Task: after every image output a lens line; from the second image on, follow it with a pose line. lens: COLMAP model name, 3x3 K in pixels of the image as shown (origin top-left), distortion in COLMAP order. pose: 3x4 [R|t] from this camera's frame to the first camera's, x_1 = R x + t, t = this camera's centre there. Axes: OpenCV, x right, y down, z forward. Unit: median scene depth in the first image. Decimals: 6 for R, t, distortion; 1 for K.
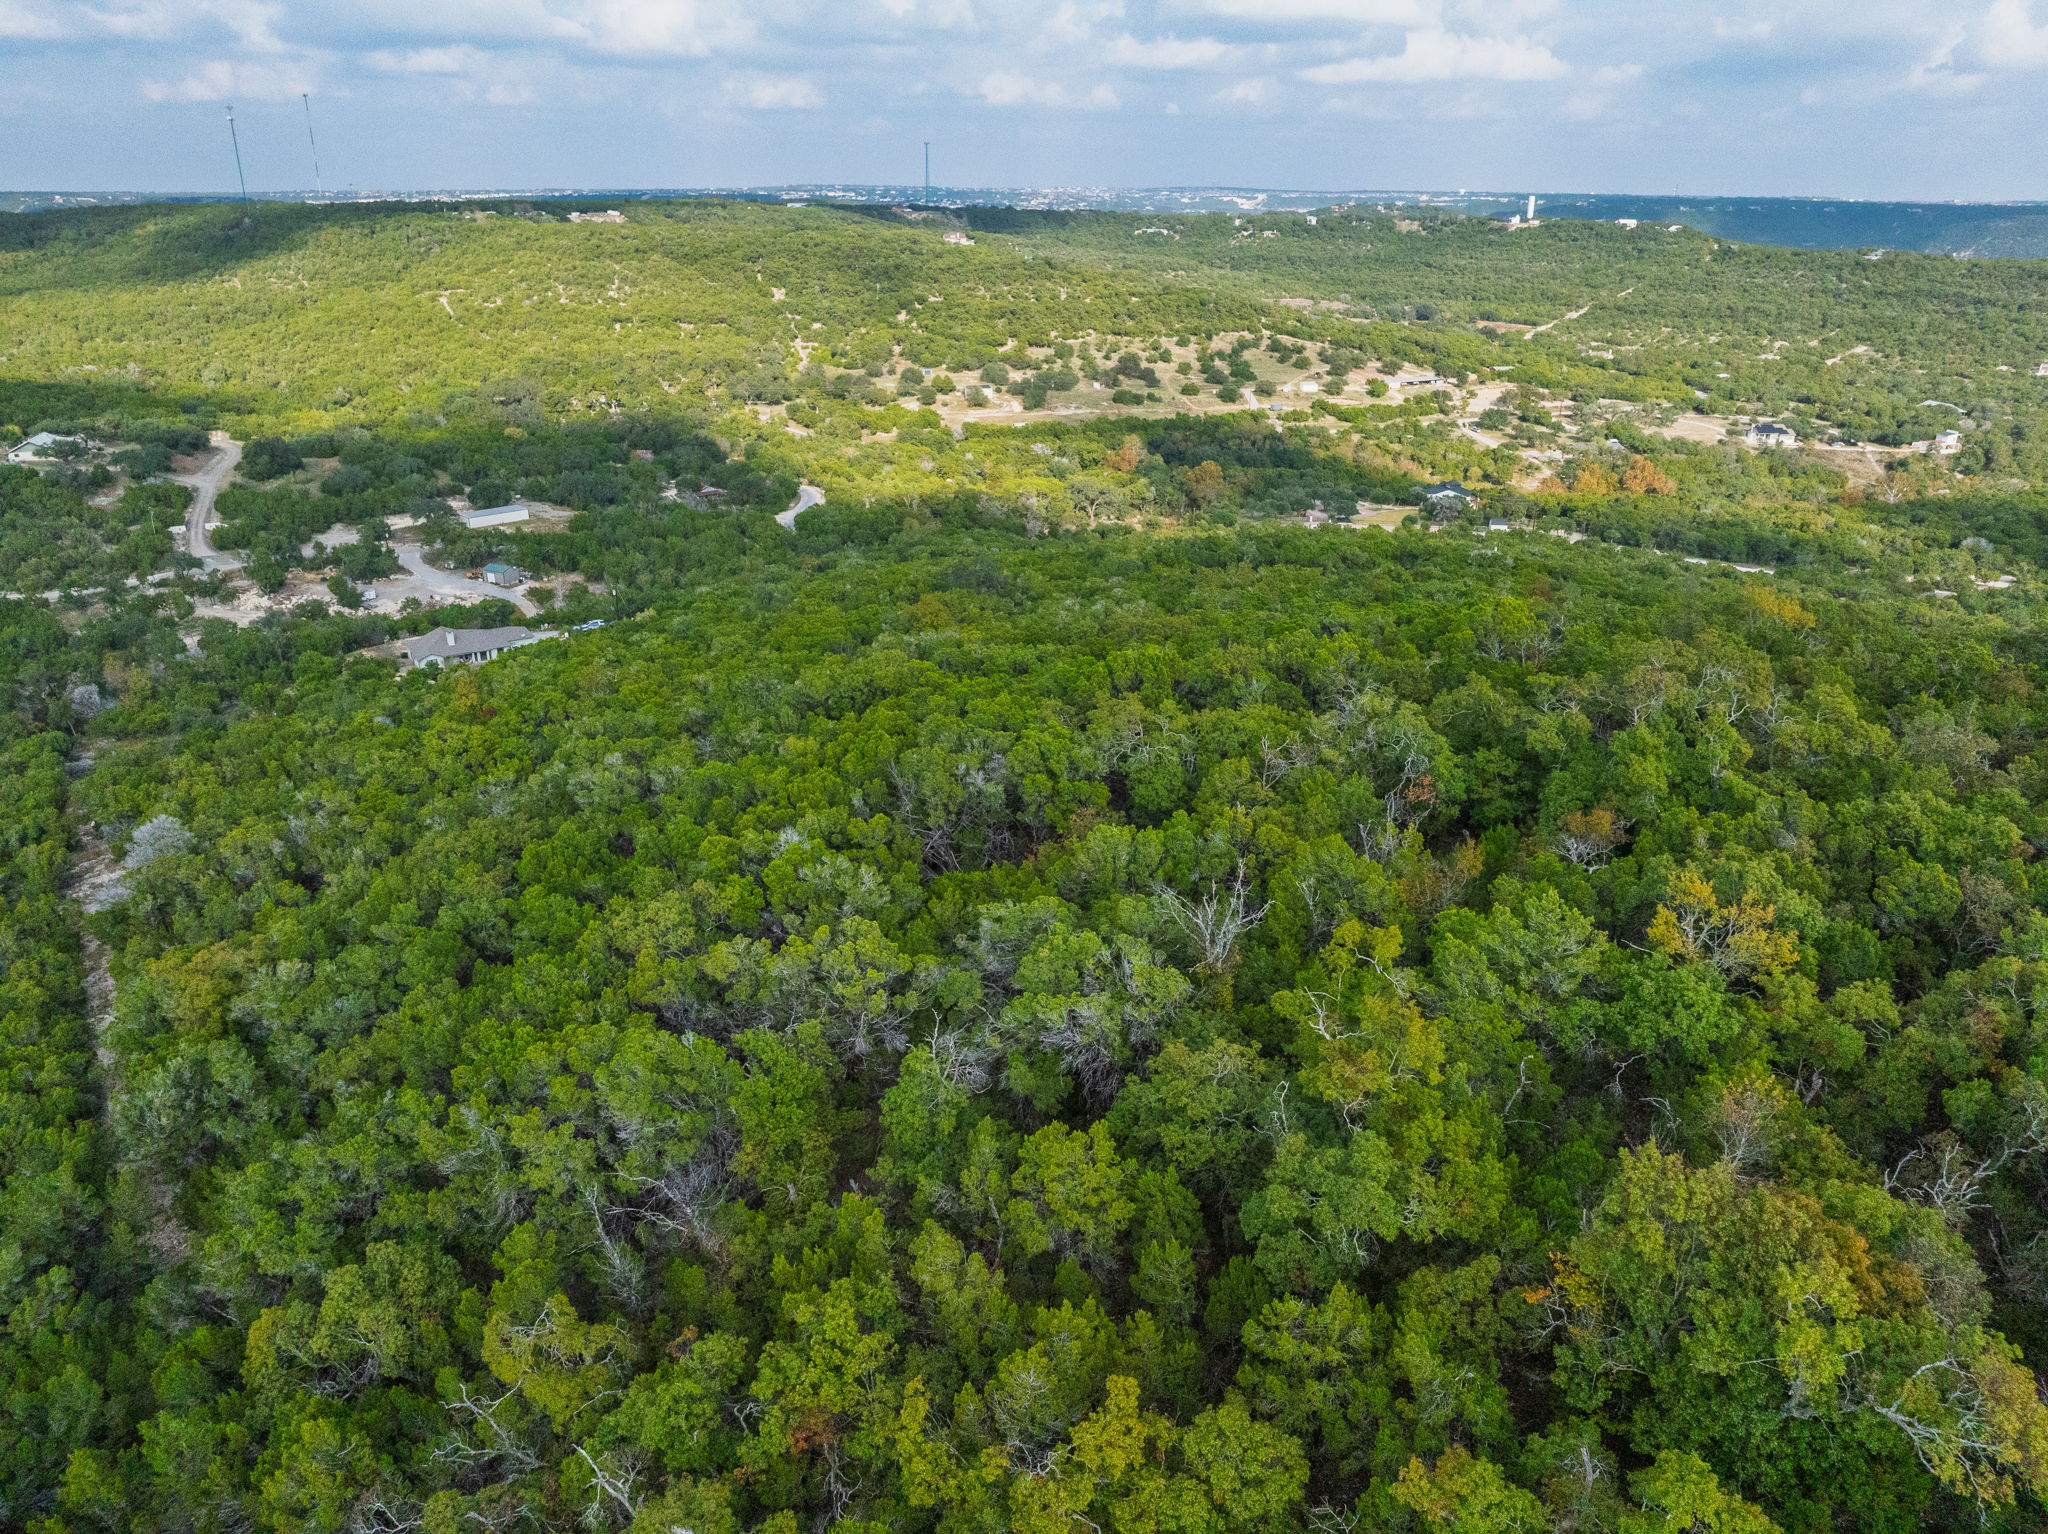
lens RADIAL K [[1462.1, 0, 1024.4], [0, 1462.1, 765.7], [0, 0, 1]] dist [-0.030955, -0.005205]
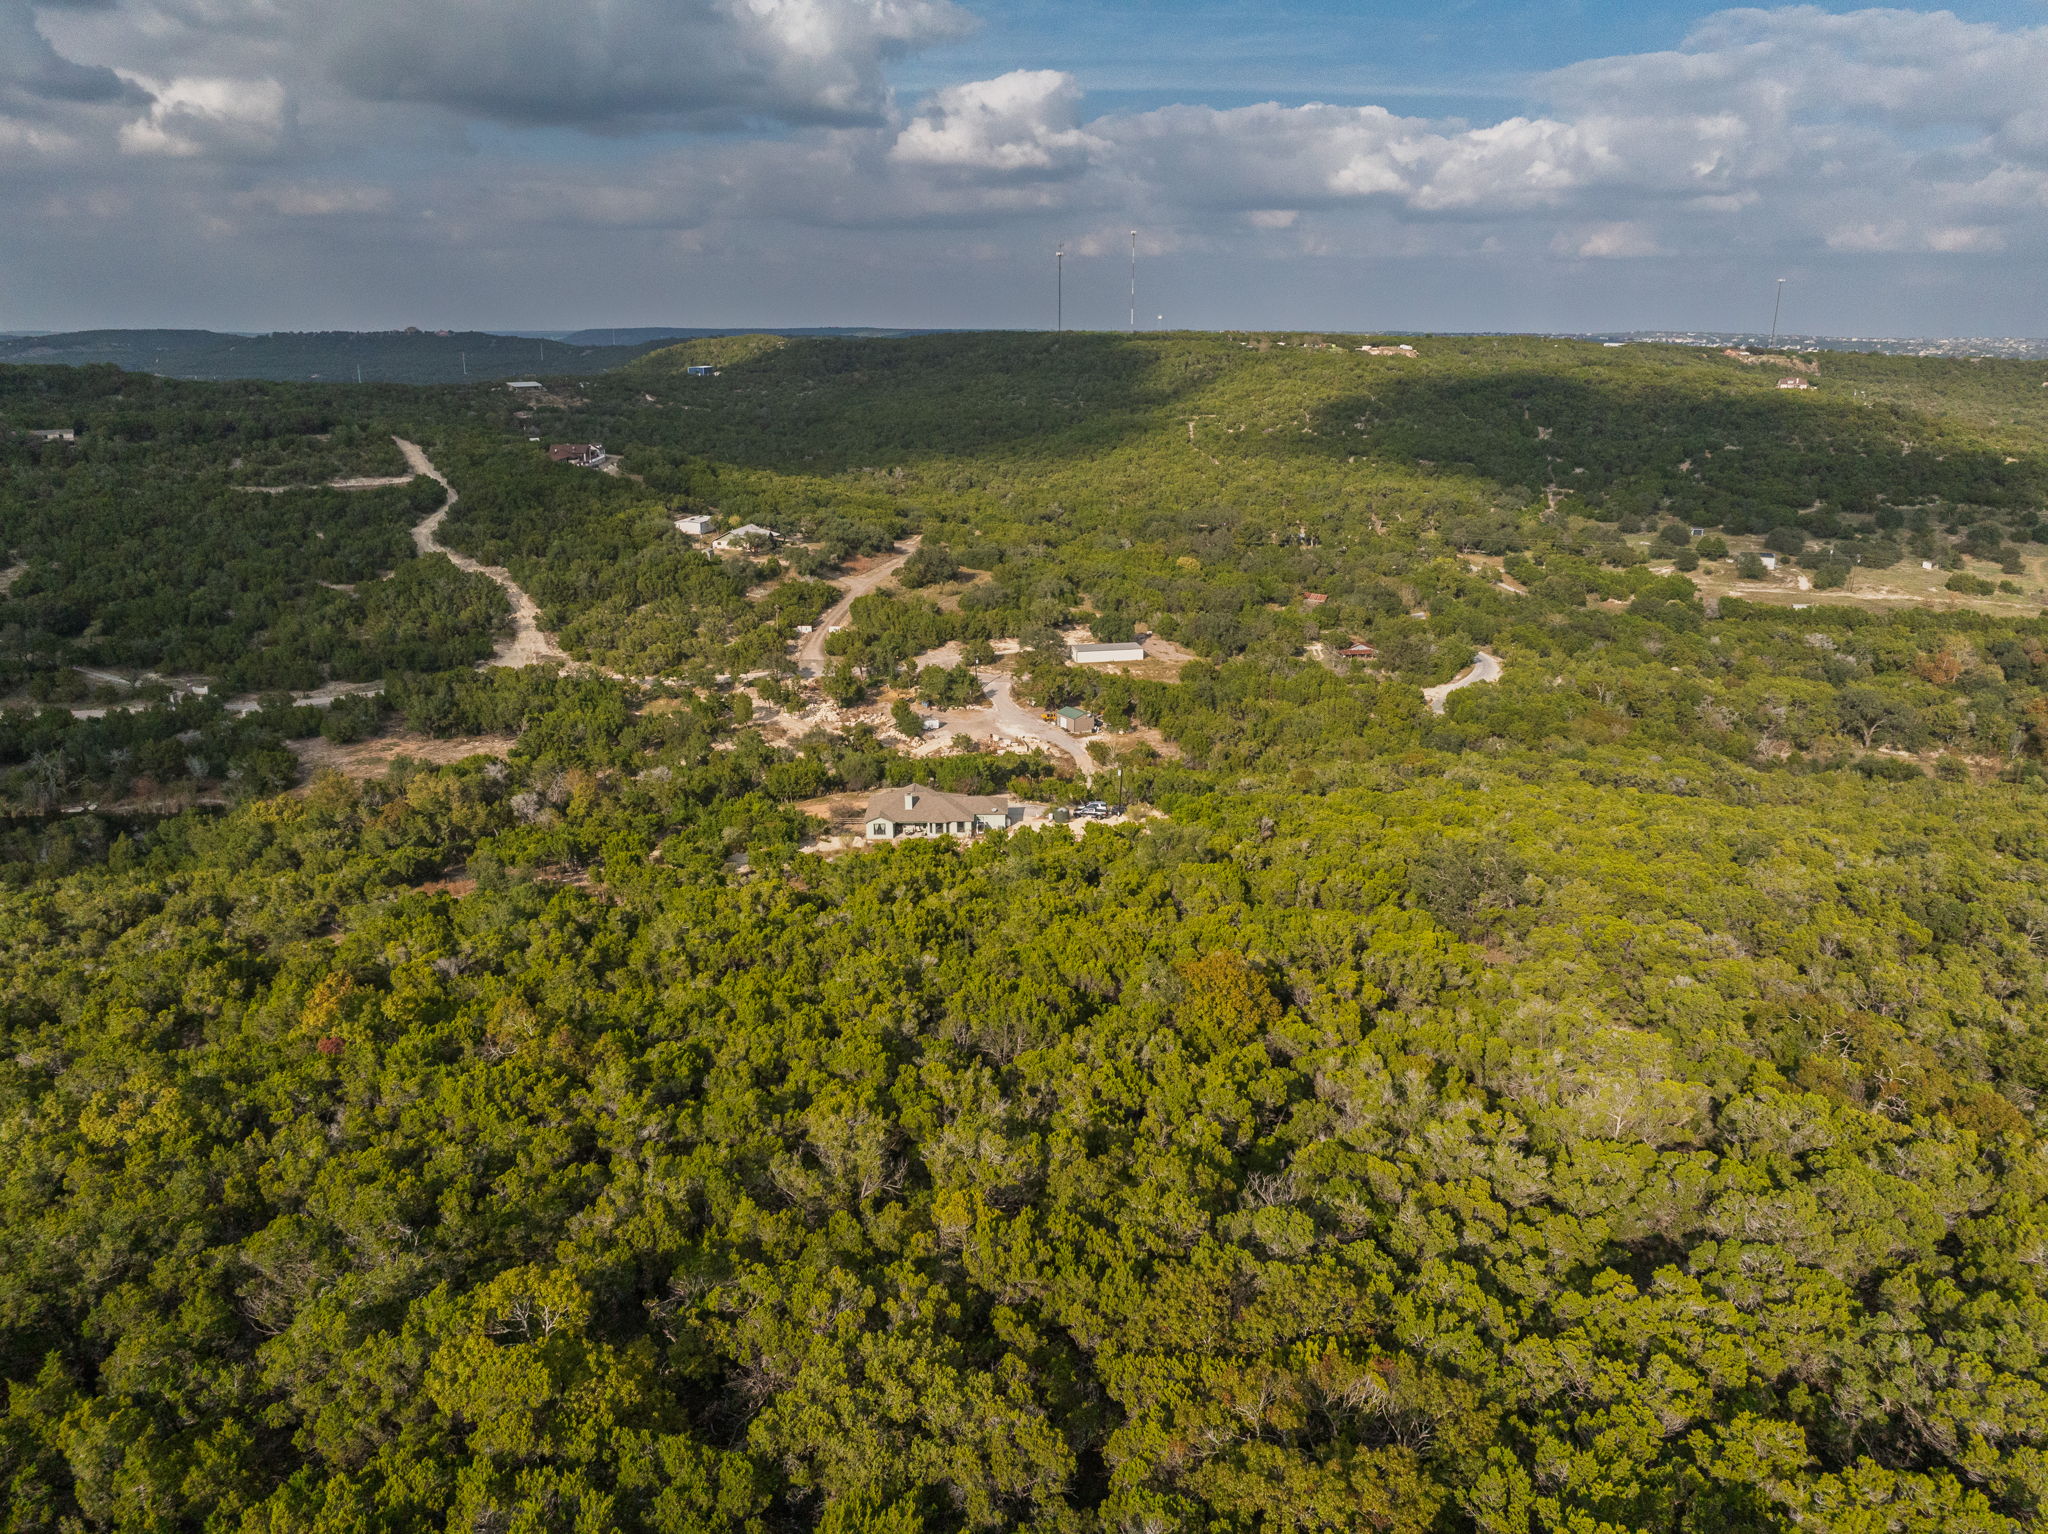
lens RADIAL K [[1462.1, 0, 1022.8], [0, 1462.1, 768.4], [0, 0, 1]] dist [-0.030955, -0.005205]
pose [[0.858626, 0.147630, -0.490884, 0.031565], [-0.190351, 0.980983, -0.037927, -0.039079], [0.475949, 0.126005, 0.870399, 0.135575]]
